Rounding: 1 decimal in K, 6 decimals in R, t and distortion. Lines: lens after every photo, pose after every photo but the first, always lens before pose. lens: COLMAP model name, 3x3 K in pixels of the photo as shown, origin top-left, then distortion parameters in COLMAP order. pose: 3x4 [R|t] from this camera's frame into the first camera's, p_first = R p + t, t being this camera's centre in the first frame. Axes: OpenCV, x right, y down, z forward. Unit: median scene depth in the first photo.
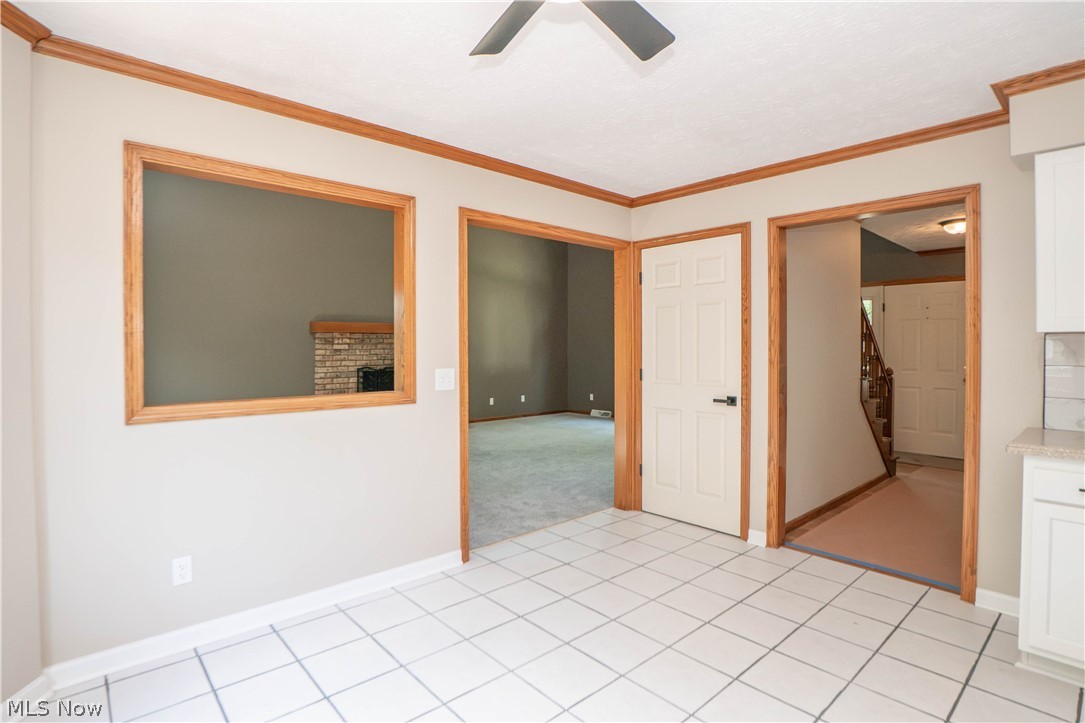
lens RADIAL K [[576.8, 0, 542.6], [0, 576.8, 354.5], [0, 0, 1]] dist [-0.002926, -0.000385]
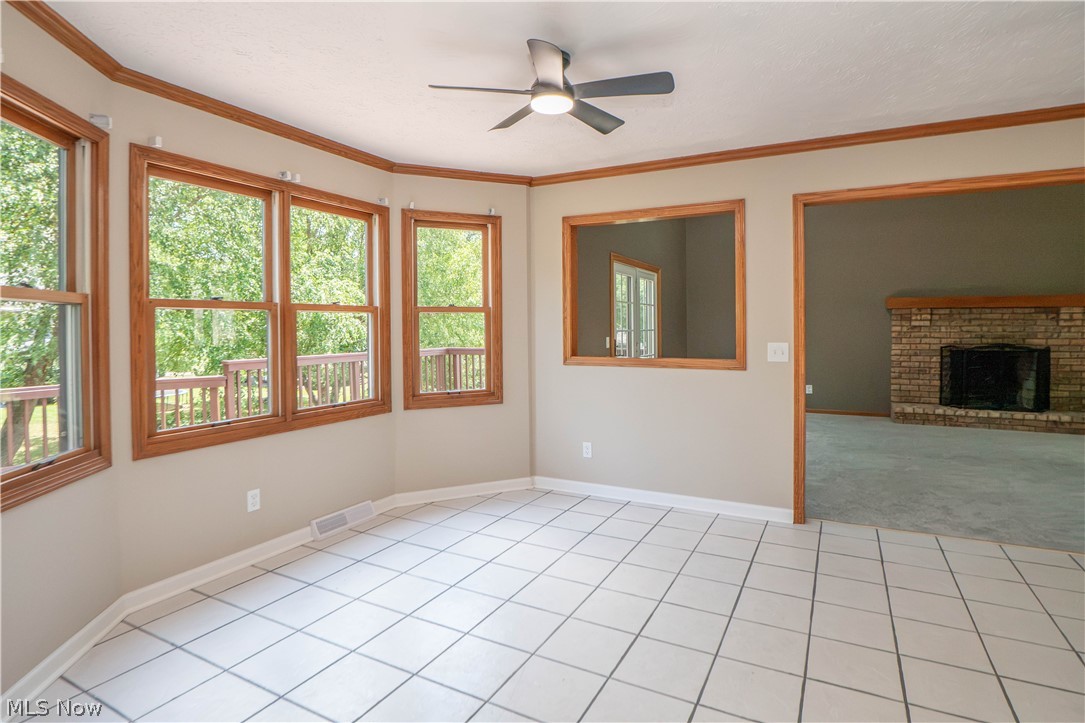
lens RADIAL K [[586.0, 0, 539.5], [0, 586.0, 327.7], [0, 0, 1]] dist [0.000311, 0.000617]
pose [[0.345815, 0.004743, -0.938291, 0.586920], [-0.010320, 0.999946, 0.001251, -0.001114], [0.938246, 0.009251, 0.345846, 0.134907]]
